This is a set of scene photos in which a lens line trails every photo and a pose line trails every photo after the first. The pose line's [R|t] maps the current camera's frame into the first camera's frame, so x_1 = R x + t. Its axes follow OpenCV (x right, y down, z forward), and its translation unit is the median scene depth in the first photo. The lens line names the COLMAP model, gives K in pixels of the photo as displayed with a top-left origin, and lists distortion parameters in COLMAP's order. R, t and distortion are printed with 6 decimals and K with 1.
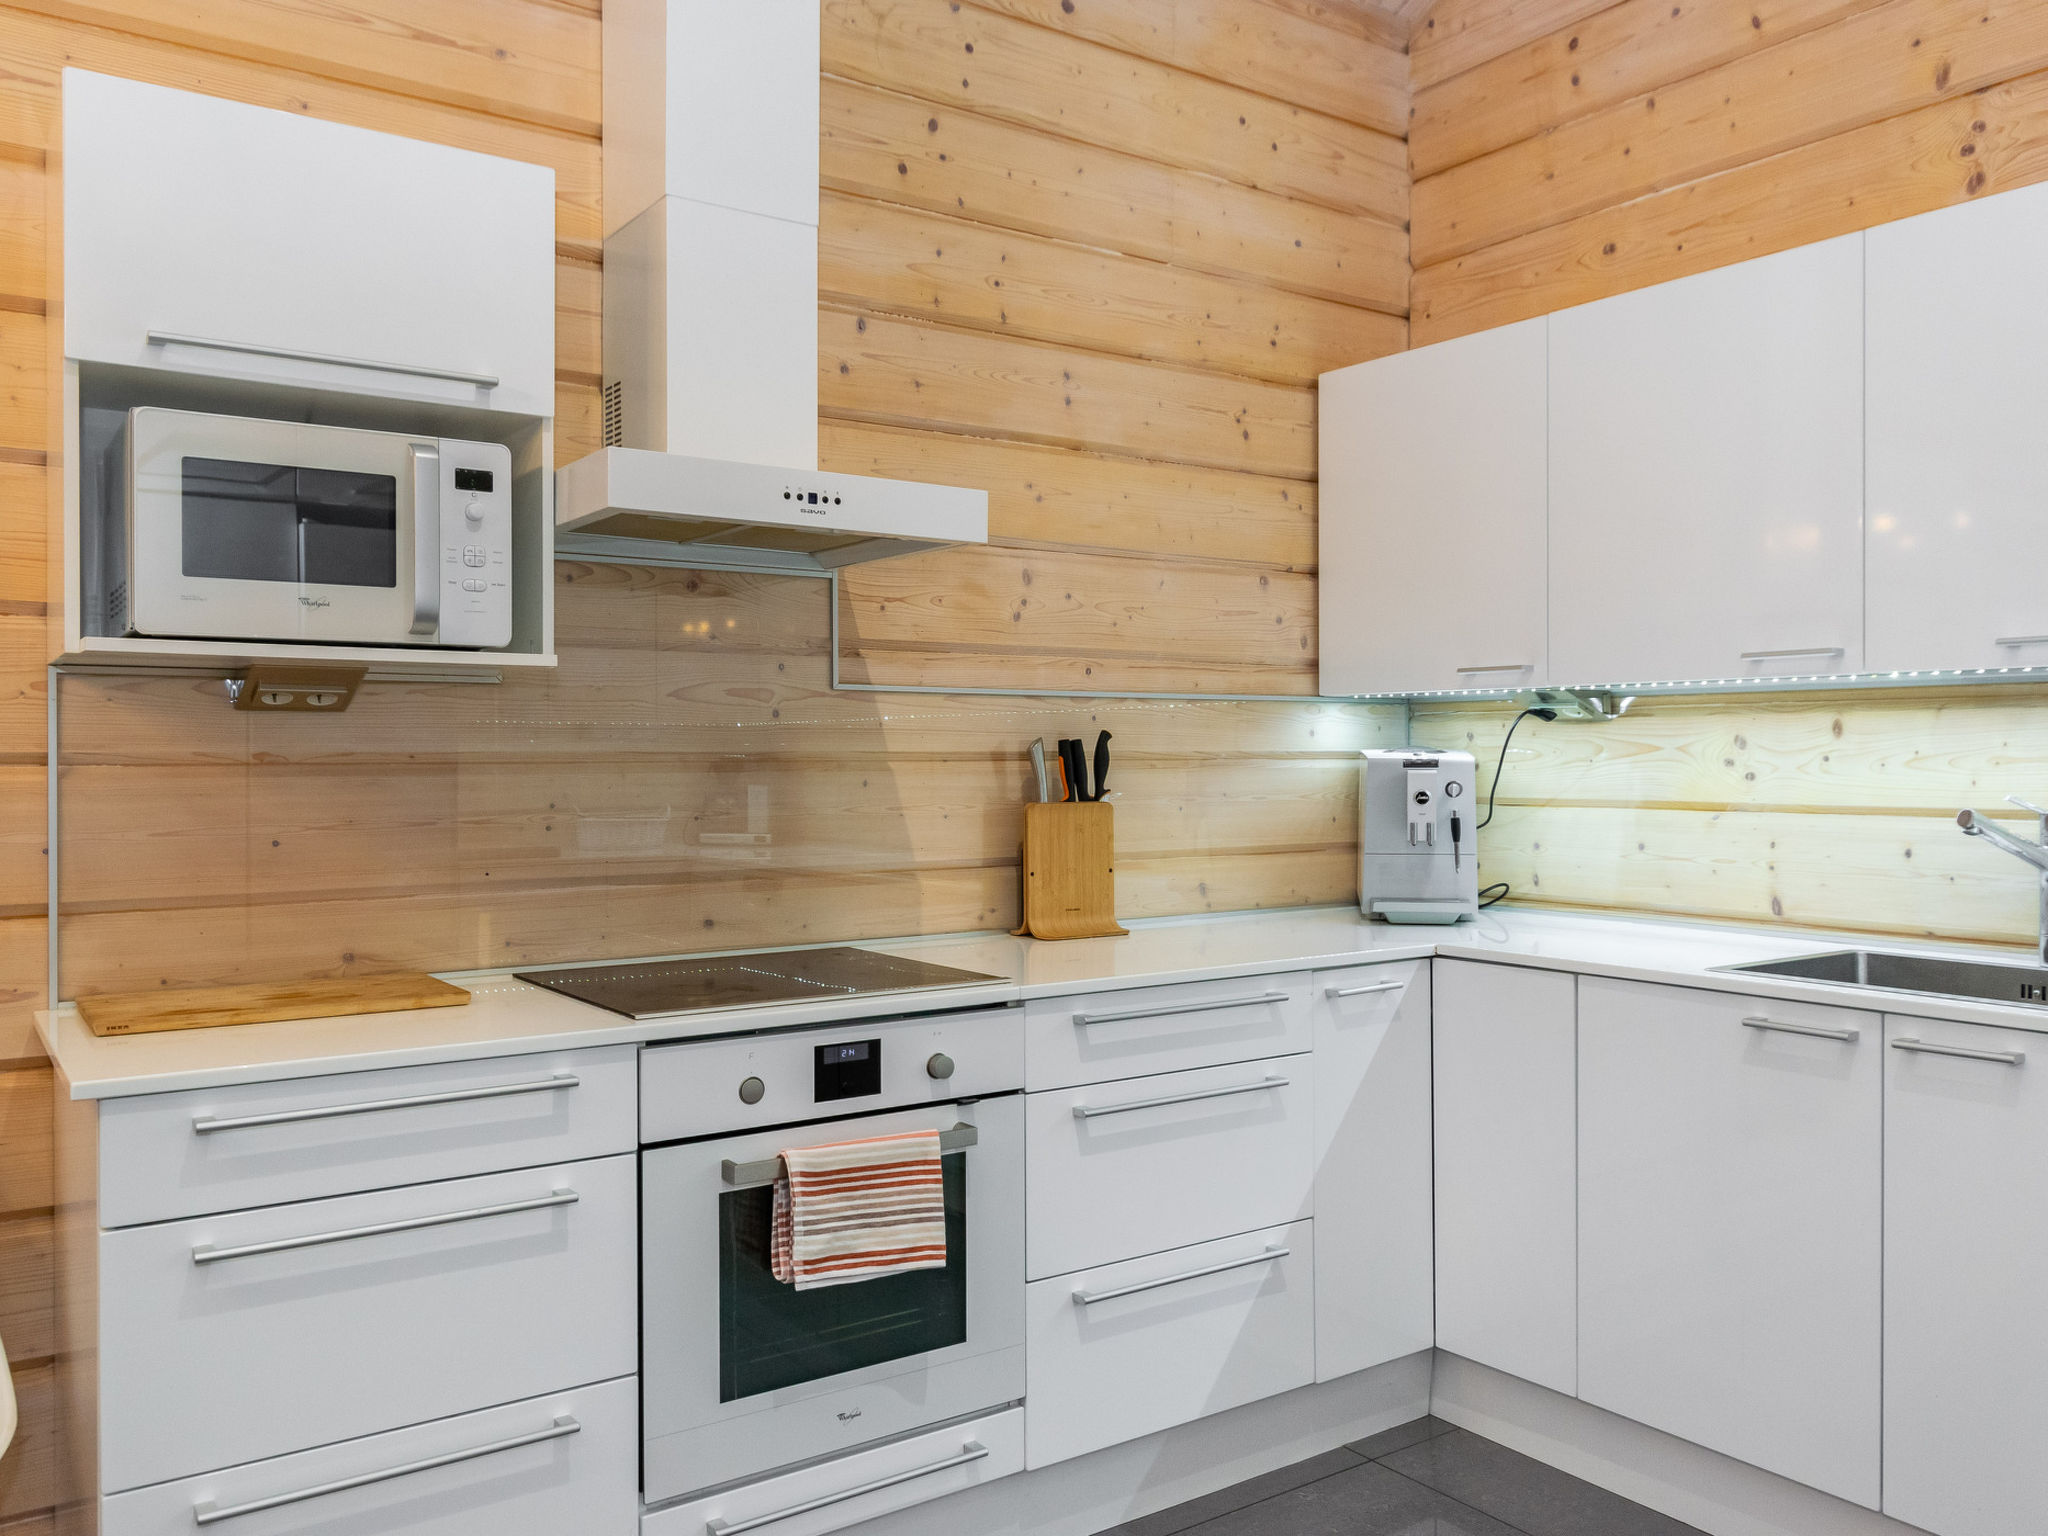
lens RADIAL K [[1624.5, 0, 1019.0], [0, 1624.5, 766.6], [0, 0, 1]] dist [-0.010831, 0.002671]
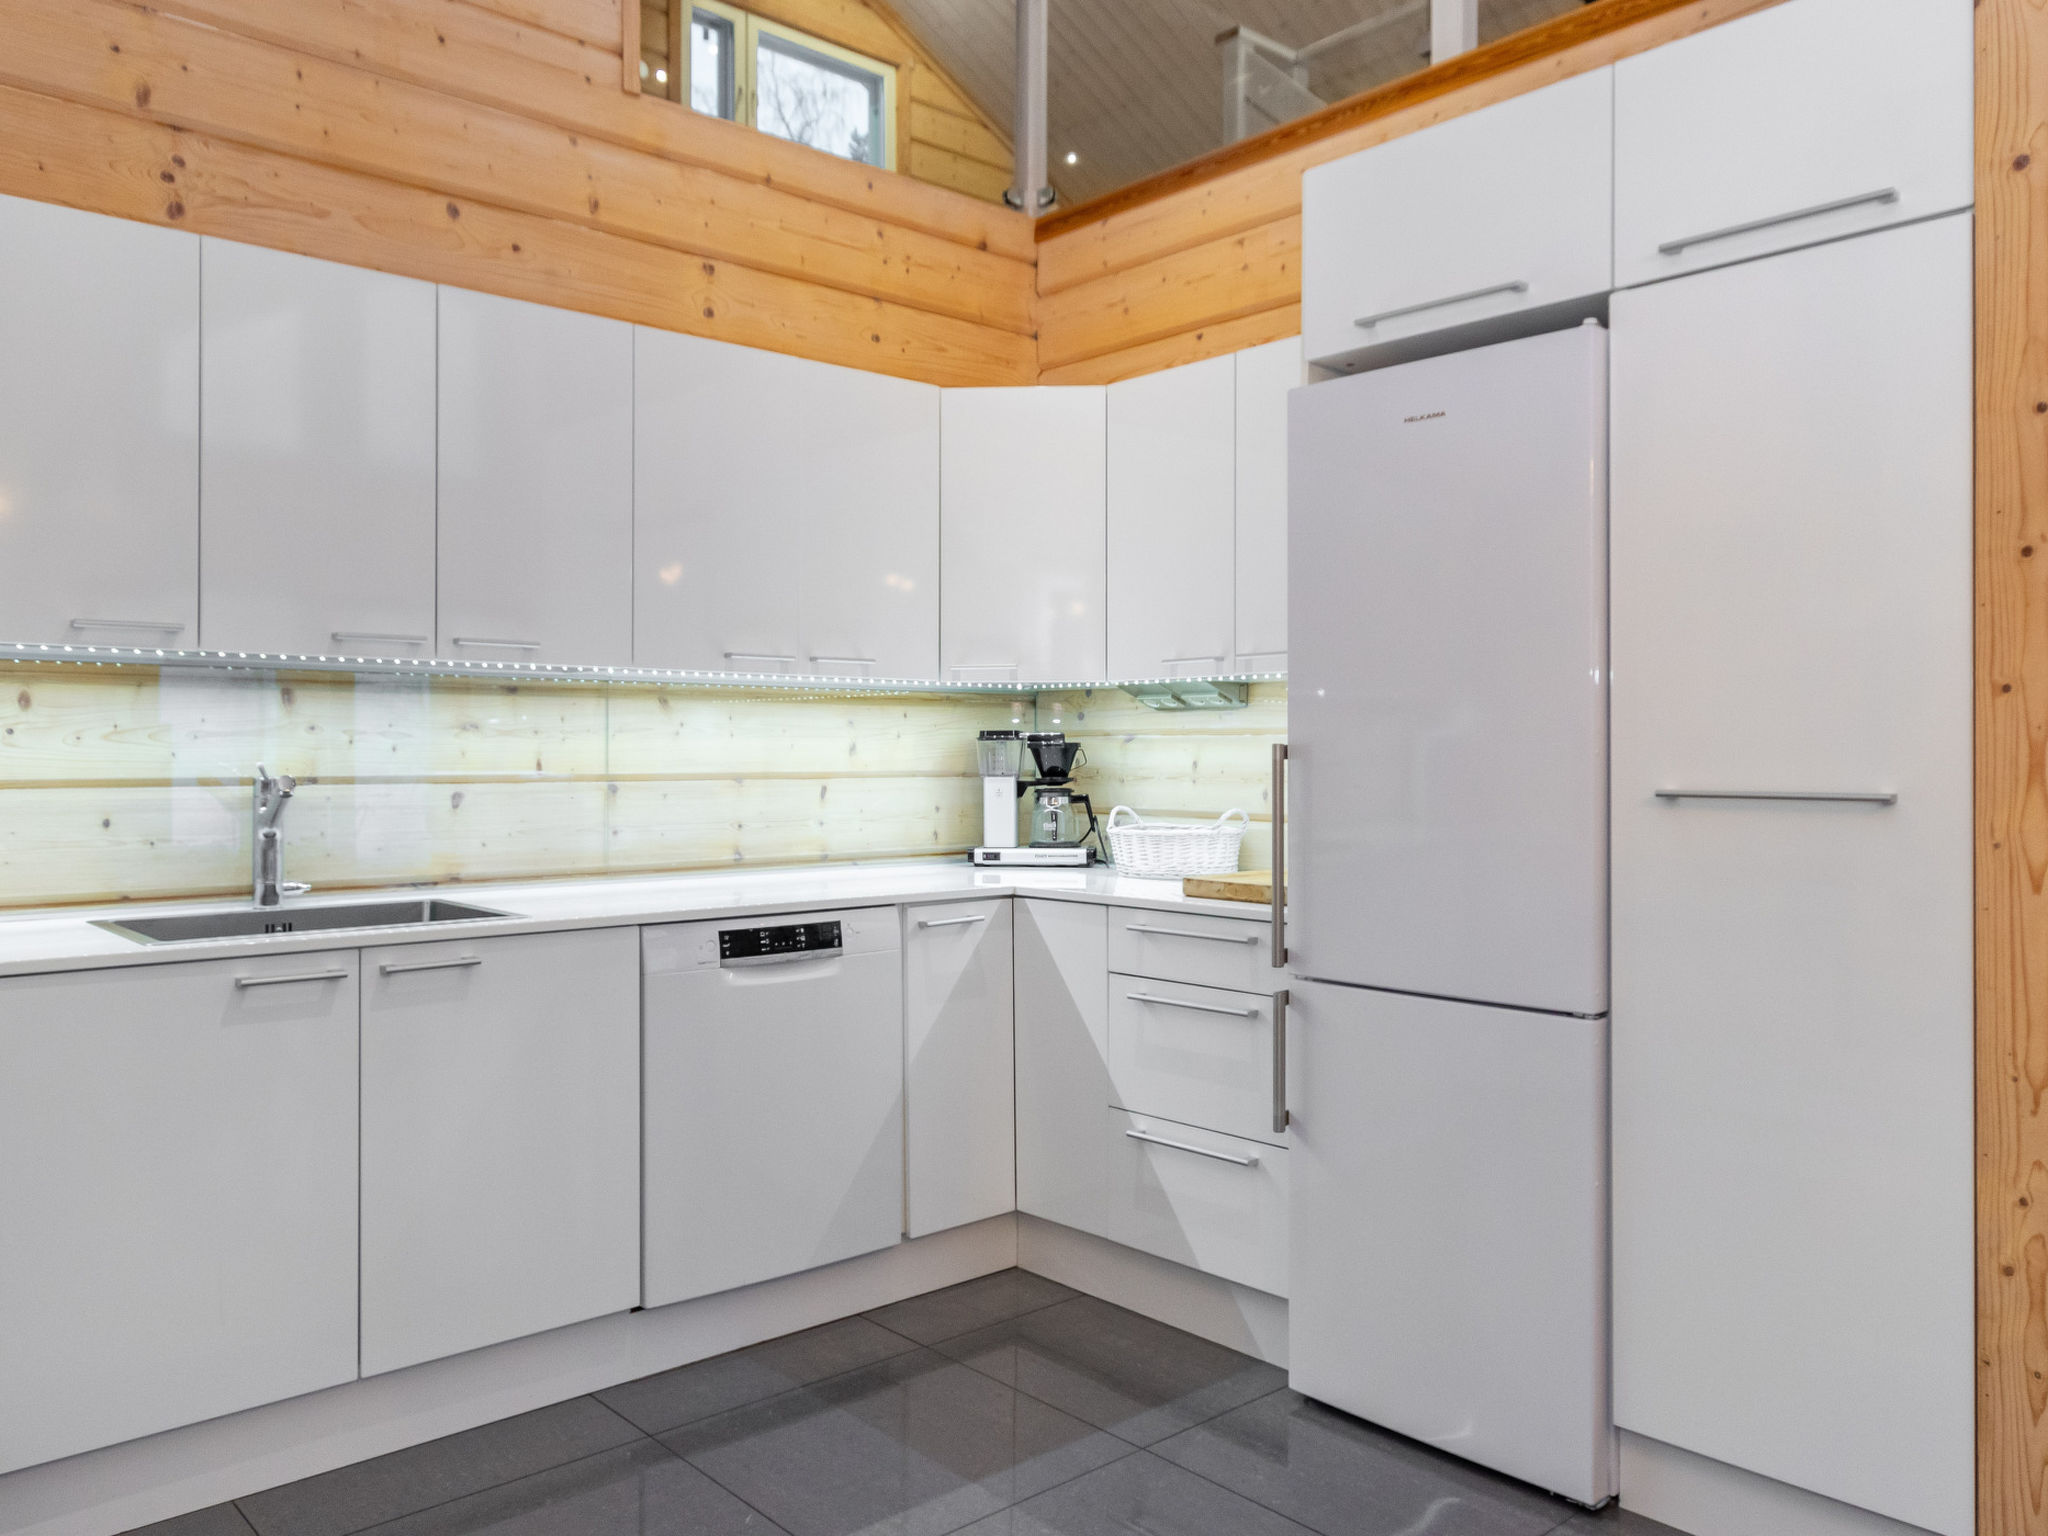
lens RADIAL K [[1496.3, 0, 1022.7], [0, 1496.3, 757.6], [0, 0, 1]] dist [0.003165, 0.000475]
pose [[-0.111383, -0.003857, 0.993770, -0.465120], [0.004801, 0.999979, 0.004419, 0.009802], [-0.993766, 0.005263, -0.111363, 0.514008]]
